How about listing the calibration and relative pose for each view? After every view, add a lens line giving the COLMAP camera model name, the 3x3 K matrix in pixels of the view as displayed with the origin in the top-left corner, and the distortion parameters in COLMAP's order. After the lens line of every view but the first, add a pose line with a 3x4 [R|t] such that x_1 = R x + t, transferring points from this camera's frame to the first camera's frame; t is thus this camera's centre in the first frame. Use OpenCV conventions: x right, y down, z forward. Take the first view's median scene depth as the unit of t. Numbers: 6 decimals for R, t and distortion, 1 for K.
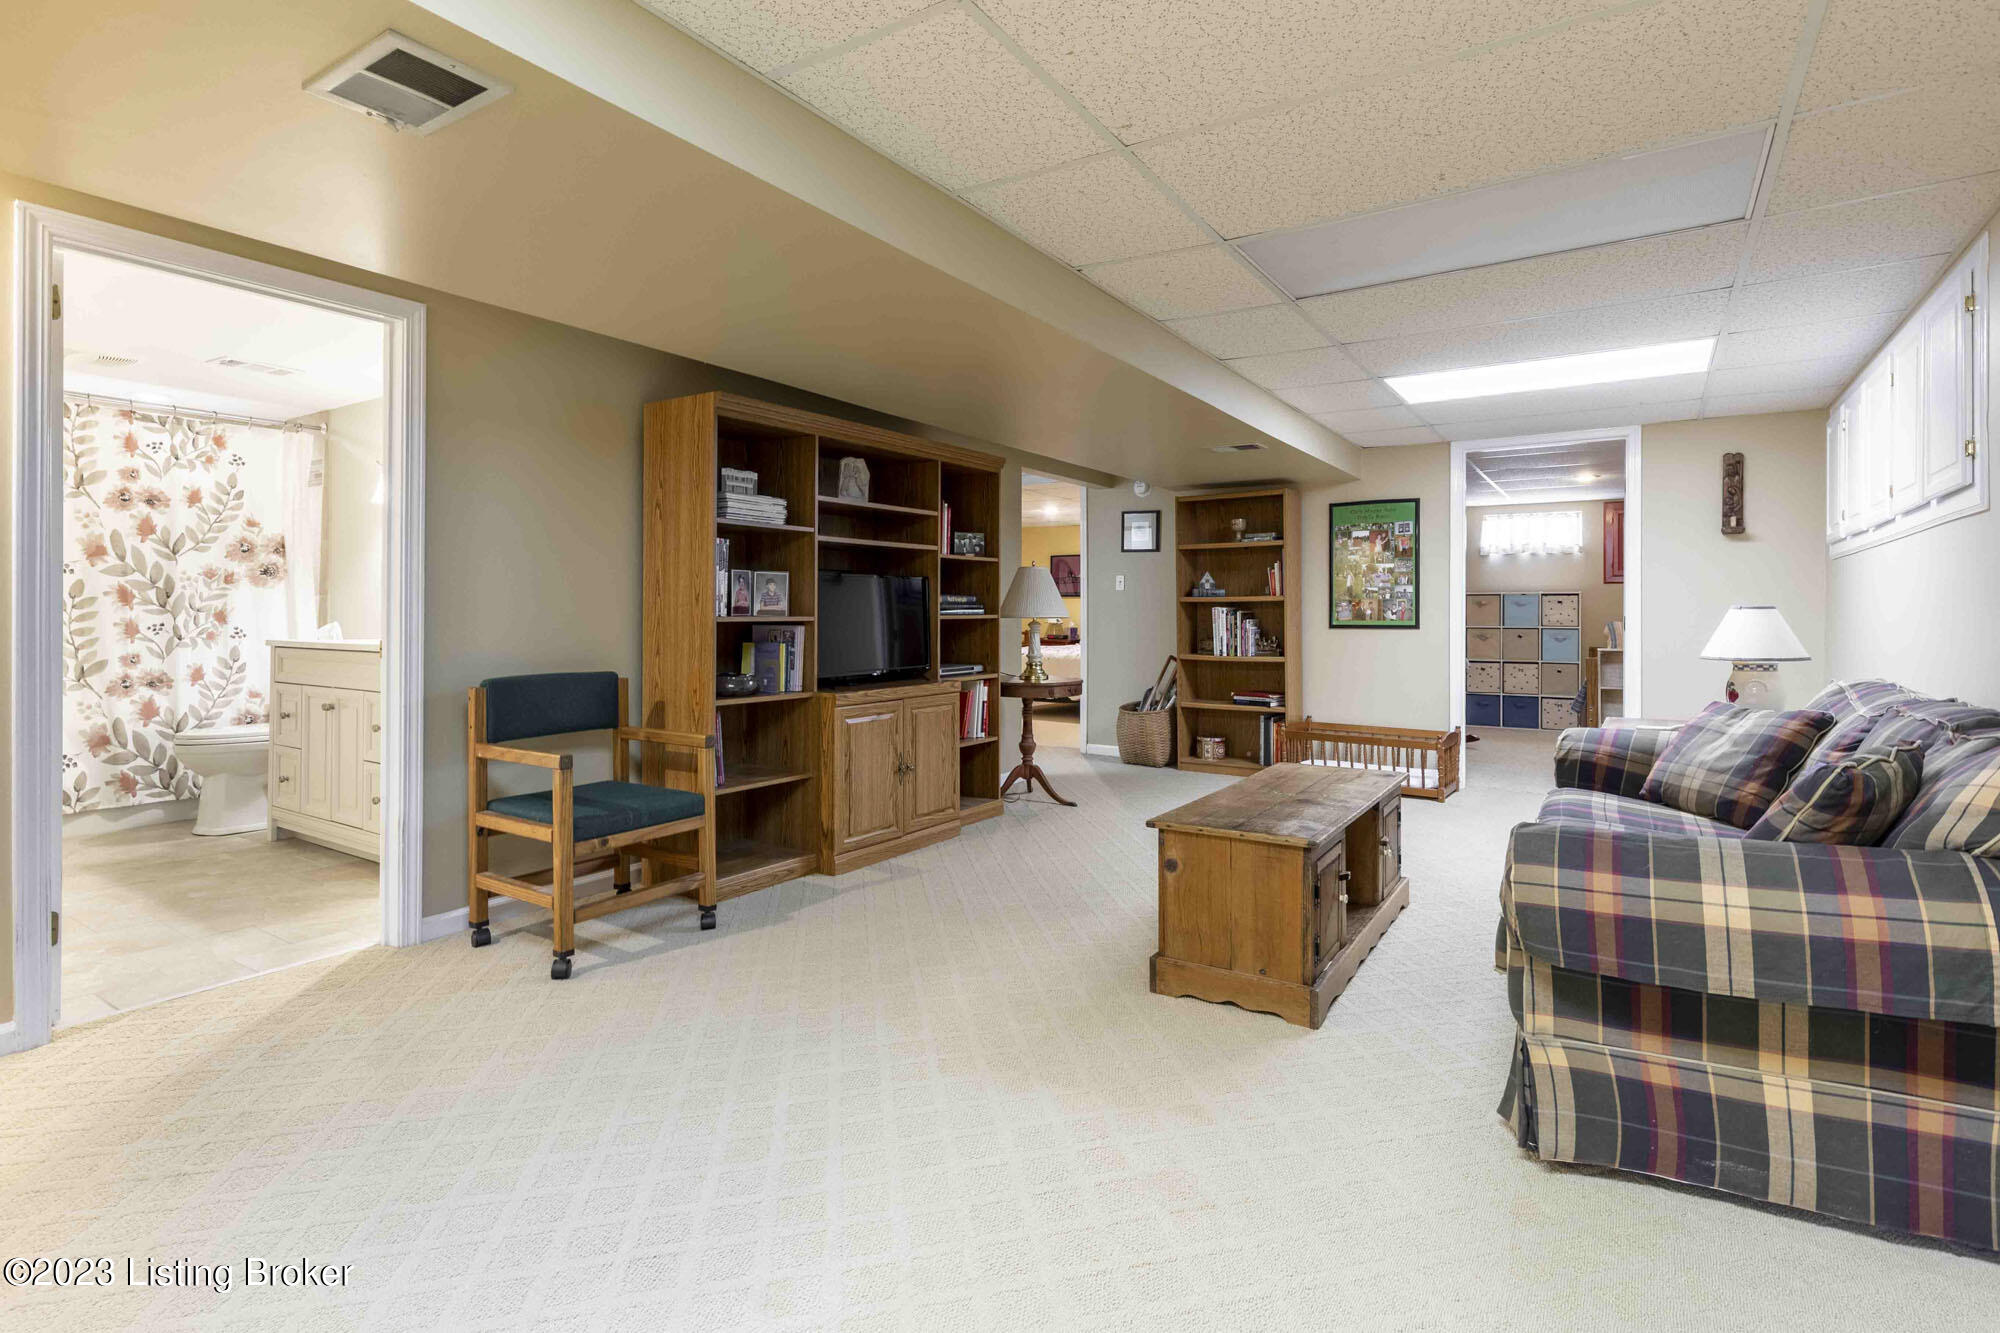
lens RADIAL K [[939.6, 0, 993.8], [0, 939.6, 612.9], [0, 0, 1]] dist [0.002619, 0.000075]
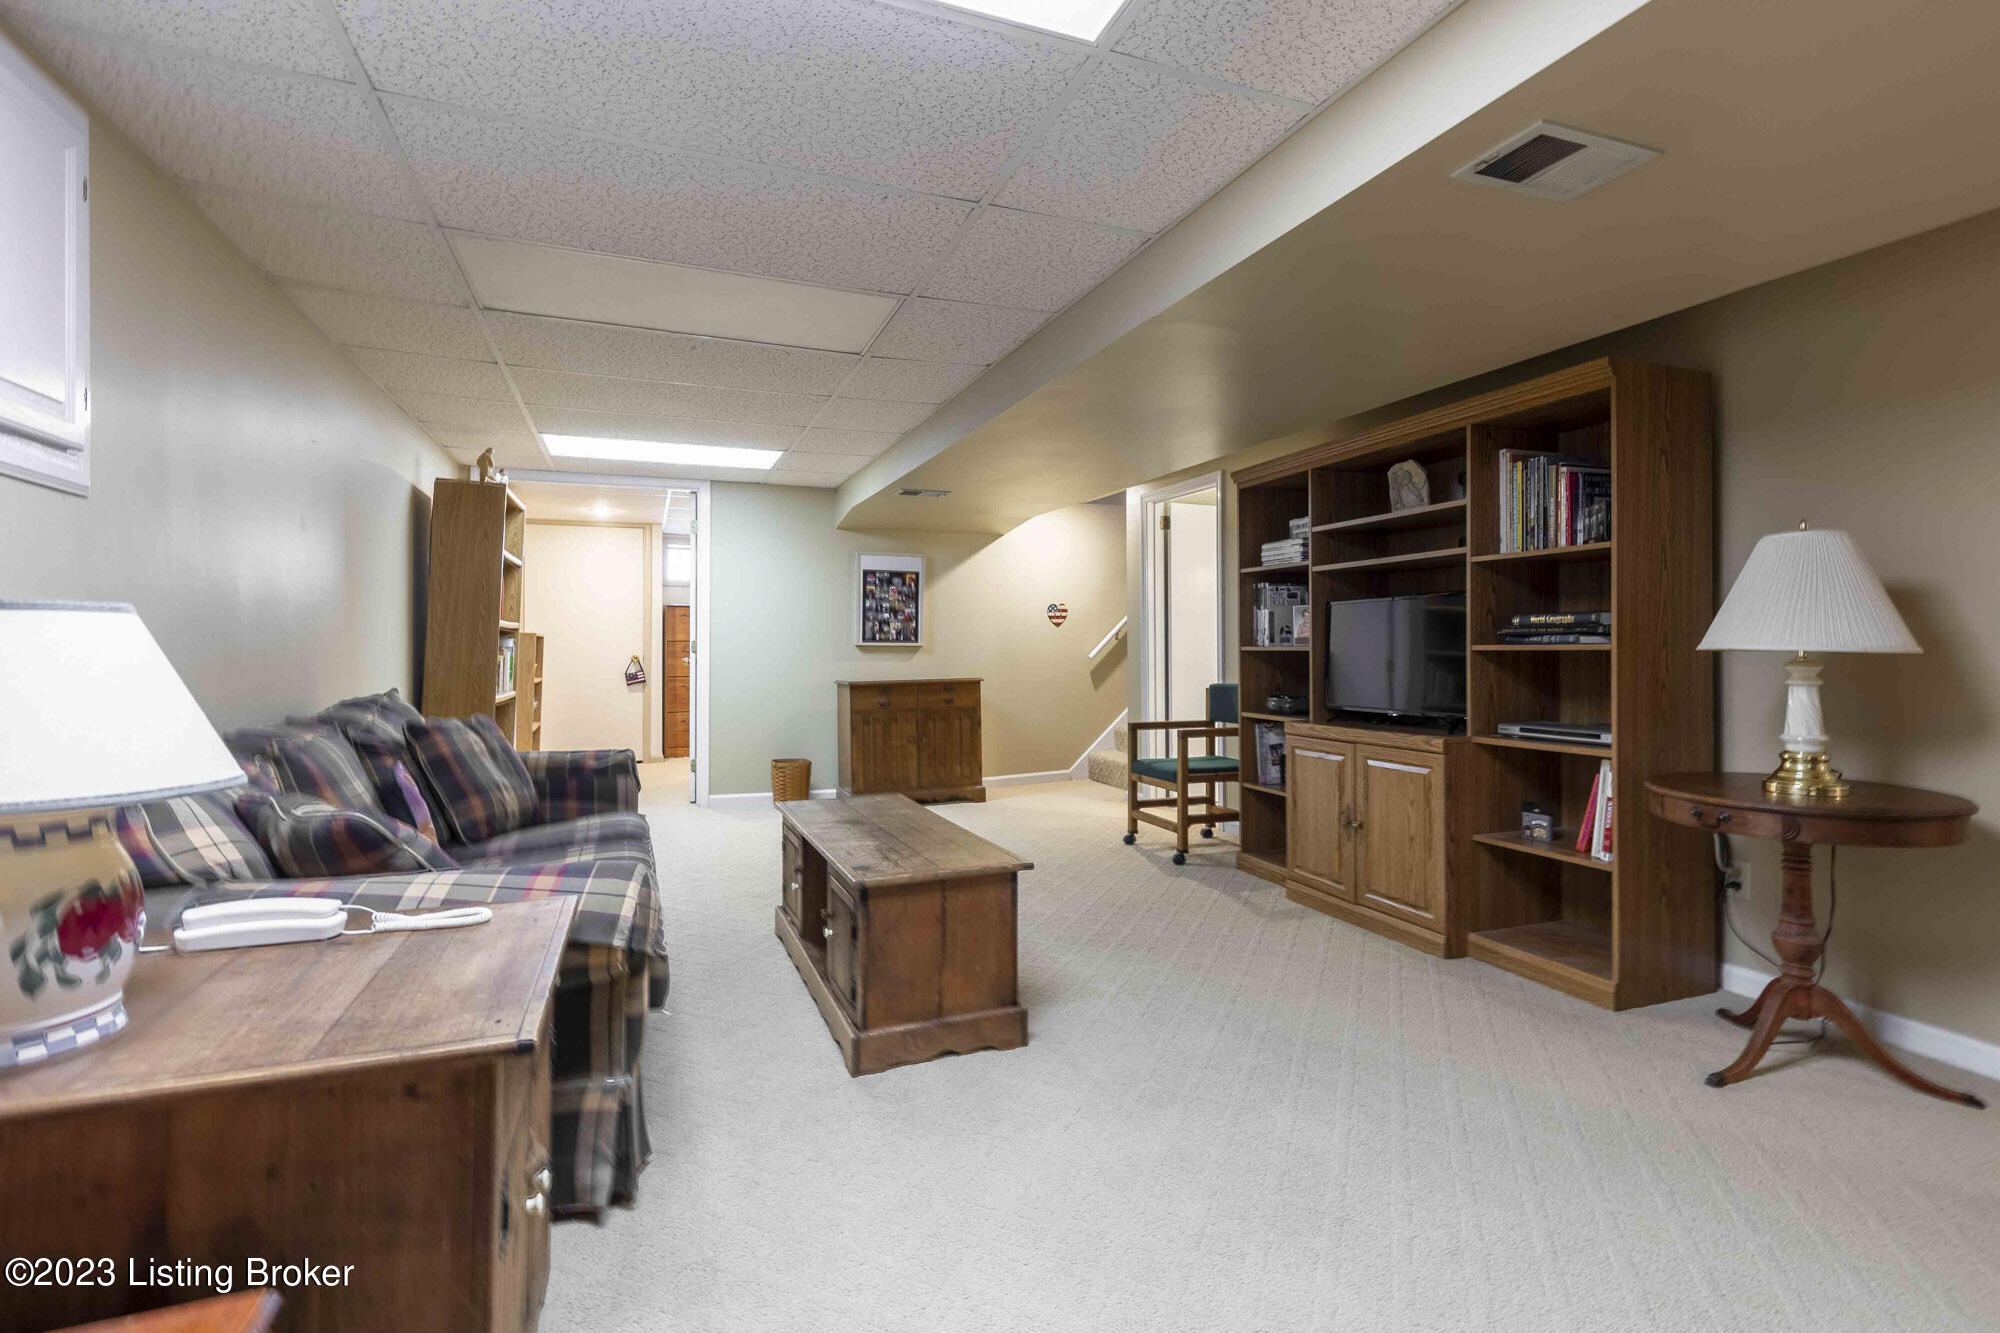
lens RADIAL K [[939.6, 0, 993.8], [0, 939.6, 612.9], [0, 0, 1]] dist [0.002619, 0.000075]
pose [[-0.581678, -0.025342, -0.813024, 0.773241], [0.005794, 0.999360, -0.035296, 0.001513], [0.813399, -0.025242, -0.581159, 1.199335]]
